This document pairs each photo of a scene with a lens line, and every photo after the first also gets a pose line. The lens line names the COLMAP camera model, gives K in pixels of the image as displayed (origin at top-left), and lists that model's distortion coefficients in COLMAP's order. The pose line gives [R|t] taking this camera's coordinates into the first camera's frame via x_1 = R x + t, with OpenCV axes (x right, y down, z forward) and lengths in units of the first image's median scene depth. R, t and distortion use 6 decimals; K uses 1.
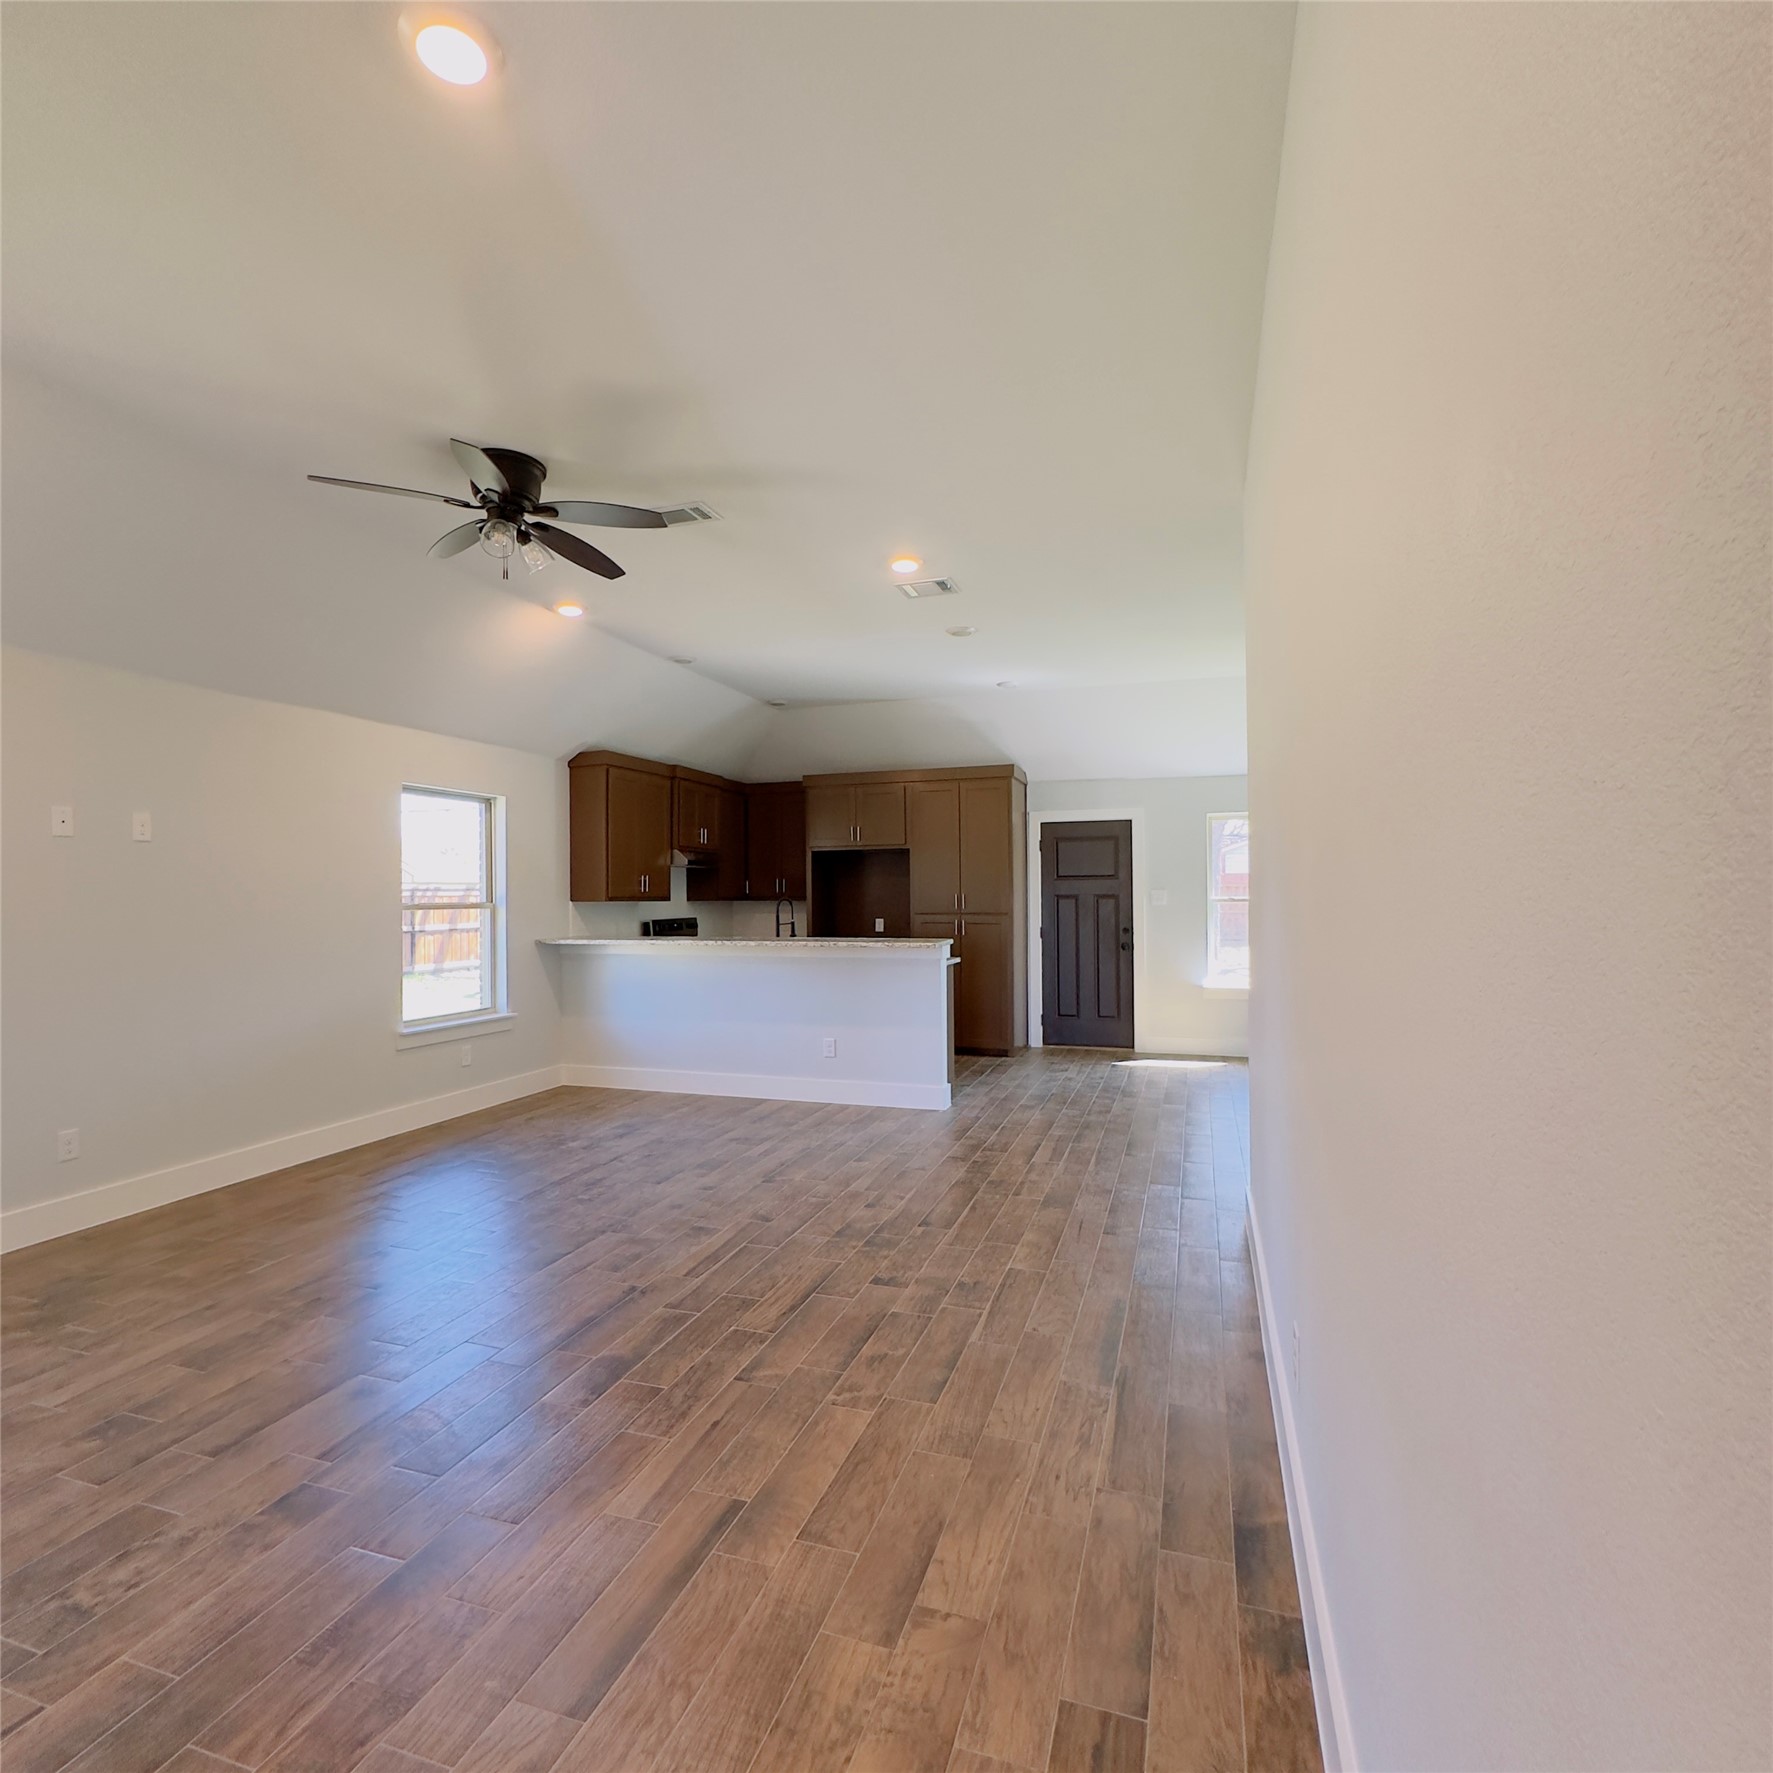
lens RADIAL K [[944.4, 0, 886.0], [0, 944.4, 897.3], [0, 0, 1]] dist [-0.005200, 0.001715]
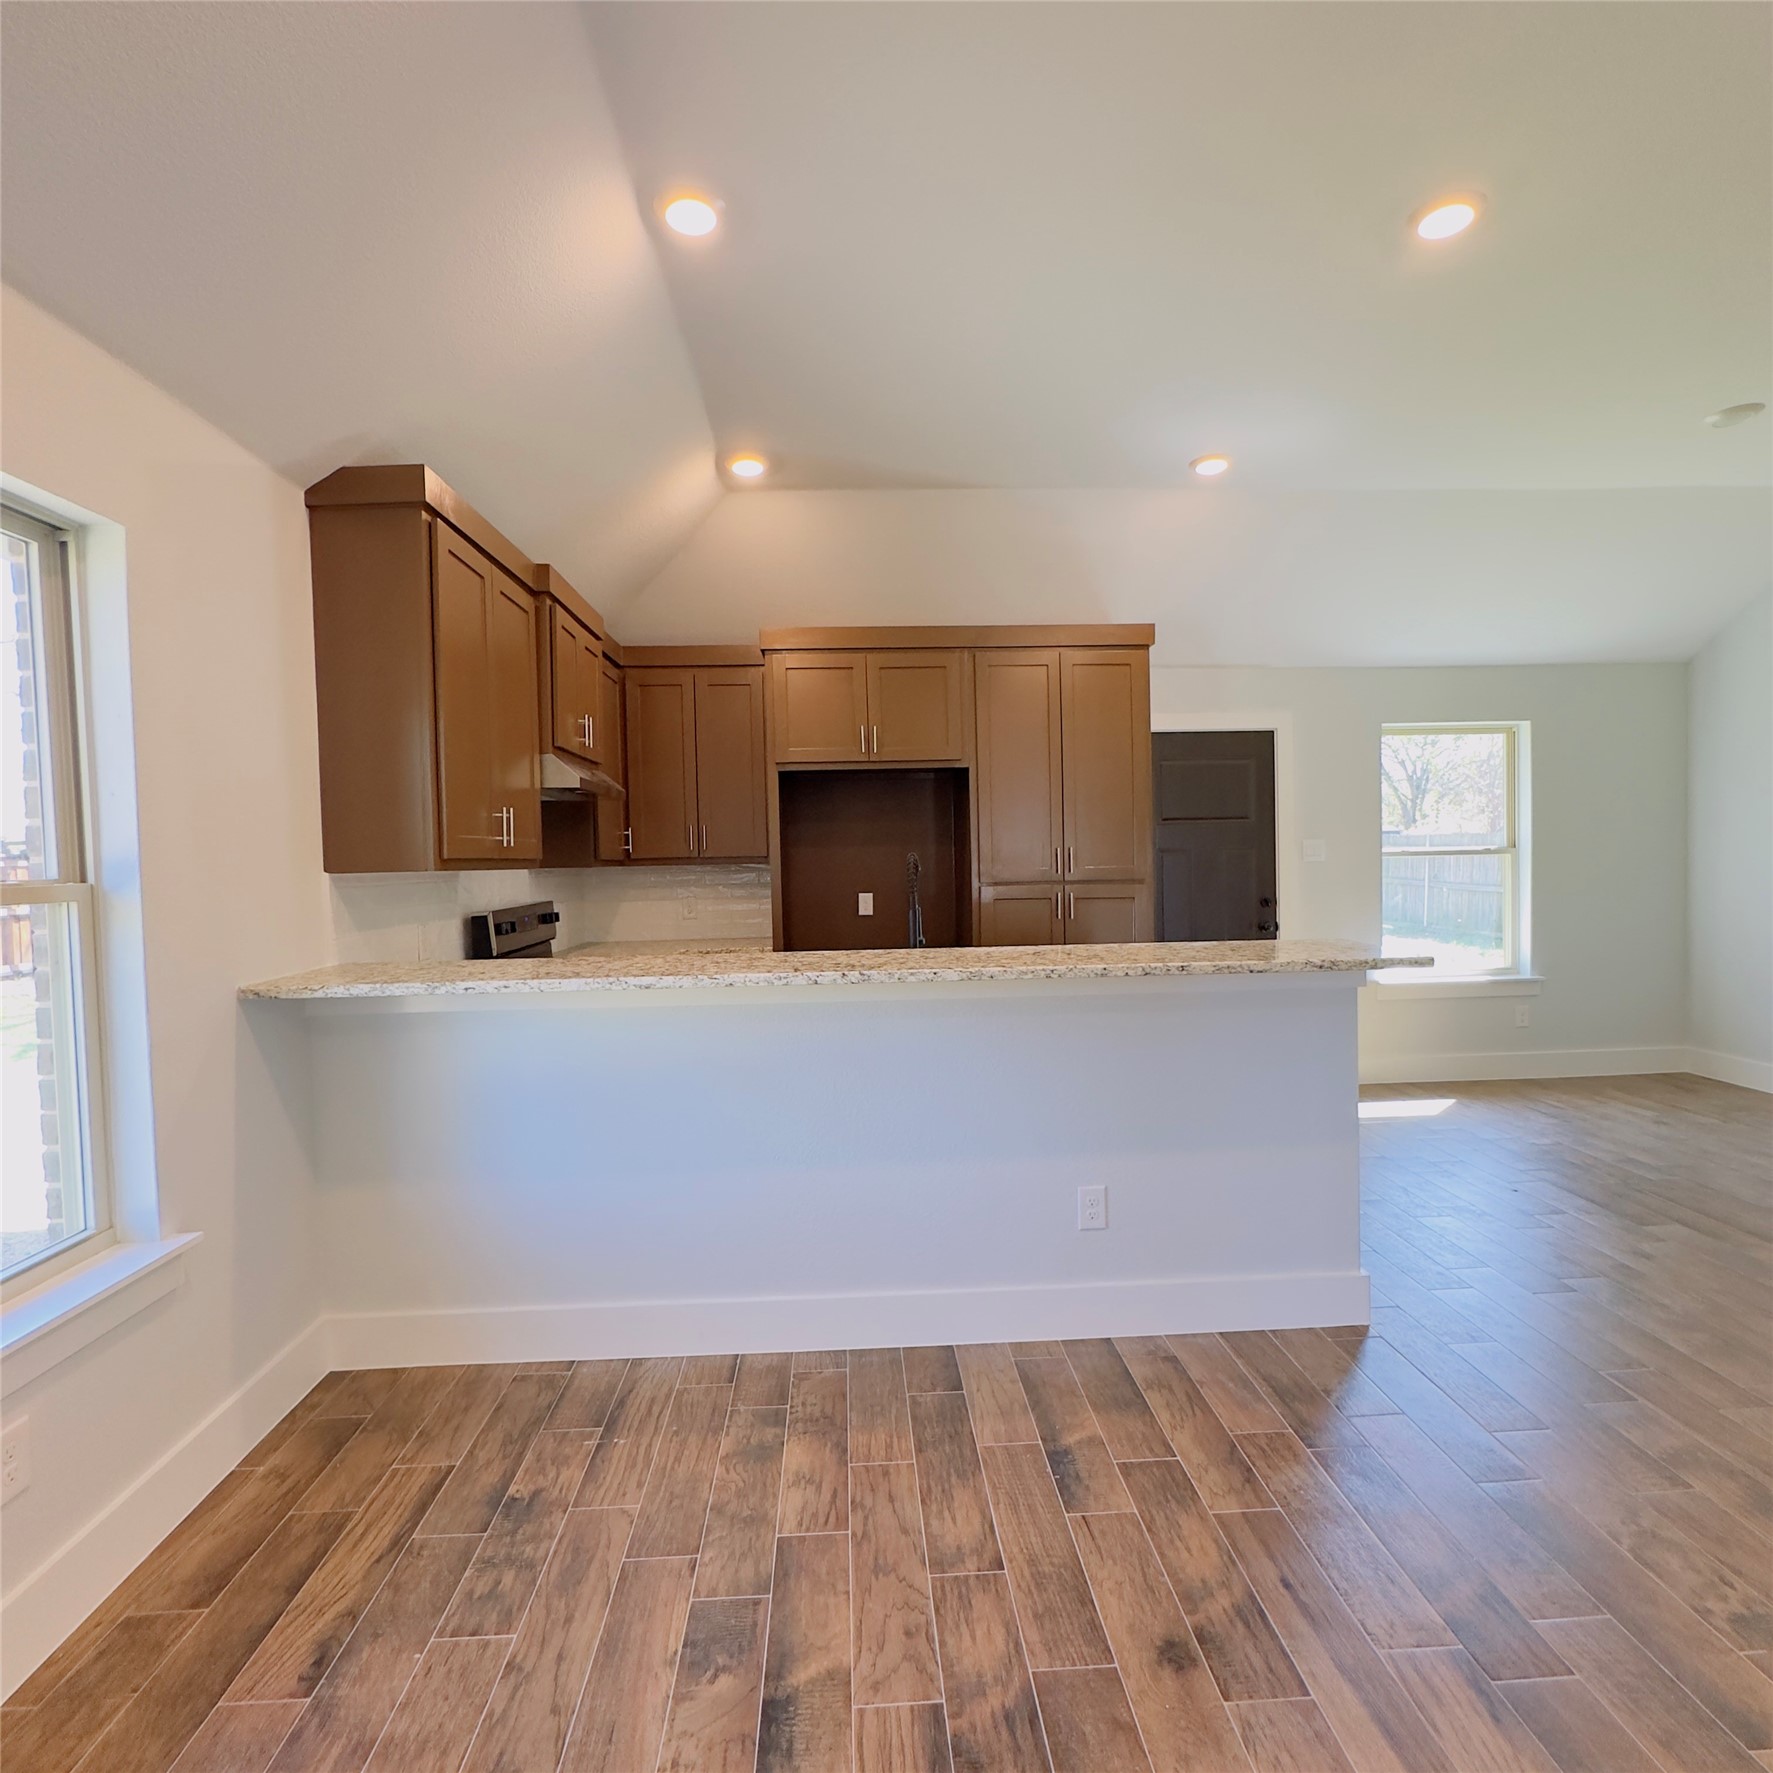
lens RADIAL K [[944.4, 0, 884.0], [0, 944.4, 889.0], [0, 0, 1]] dist [-0.005200, 0.001715]
pose [[0.932668, -0.025353, 0.359844, -0.434942], [0.014721, 0.999371, 0.032255, 0.003044], [-0.360436, -0.024786, 0.932455, 0.948730]]
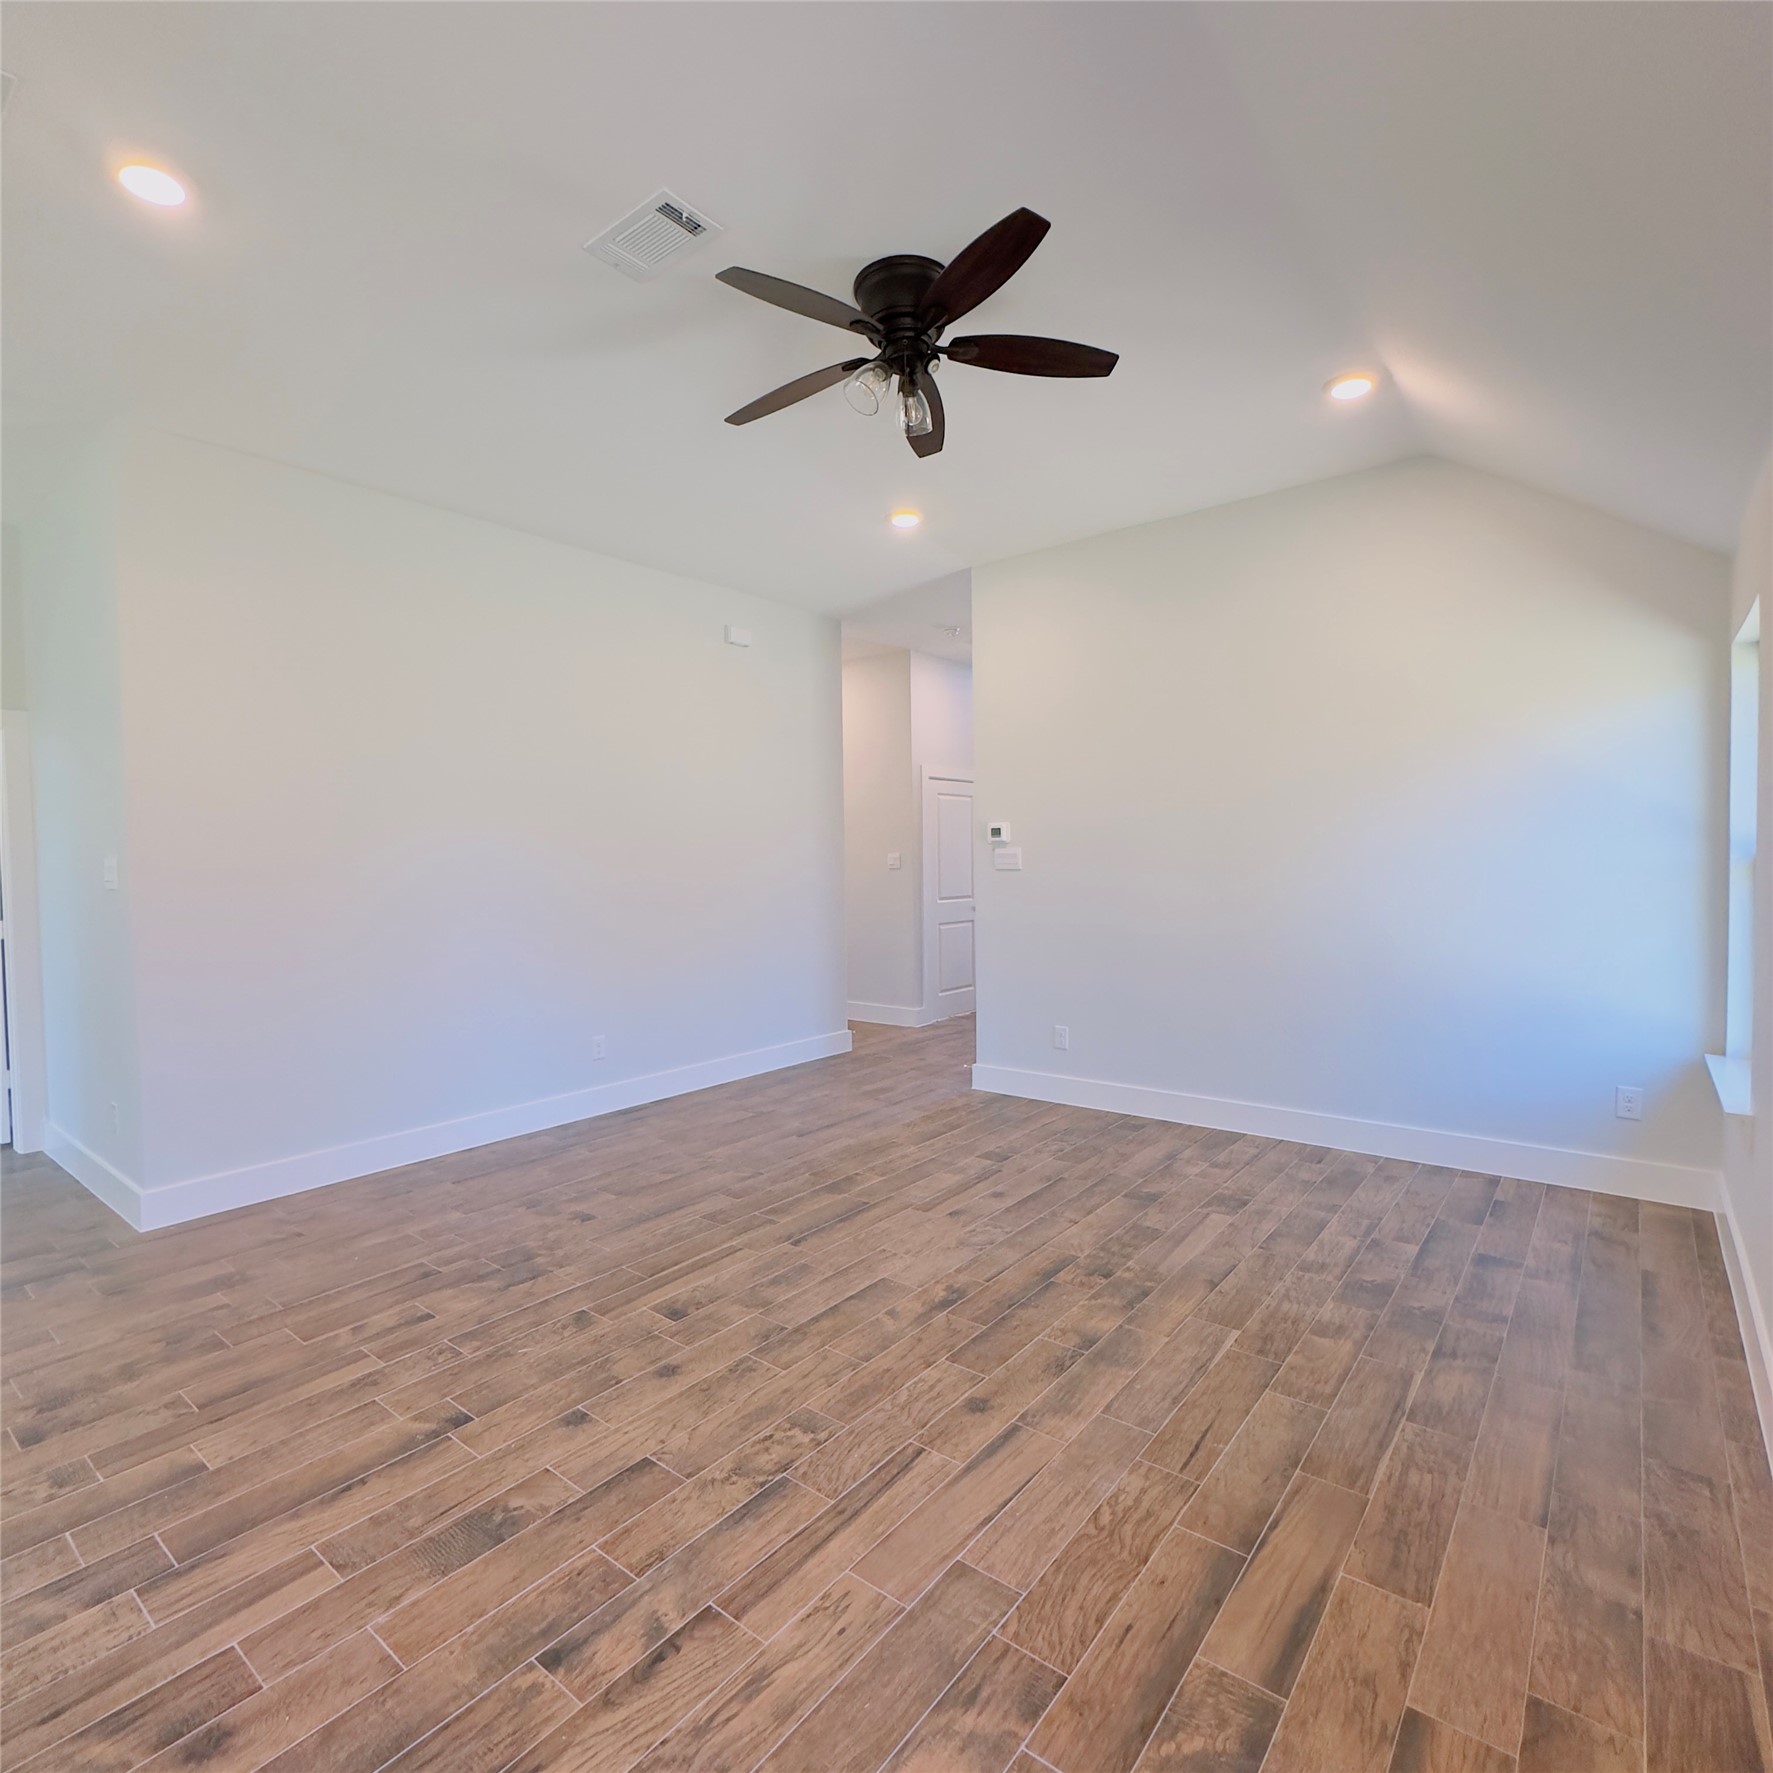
lens RADIAL K [[944.4, 0, 888.7], [0, 944.4, 878.3], [0, 0, 1]] dist [-0.005200, 0.001715]
pose [[-0.939464, 0.015494, 0.342297, -0.551923], [0.022148, 0.999634, 0.015540, 0.007928], [-0.341931, 0.022180, -0.939463, 1.475800]]
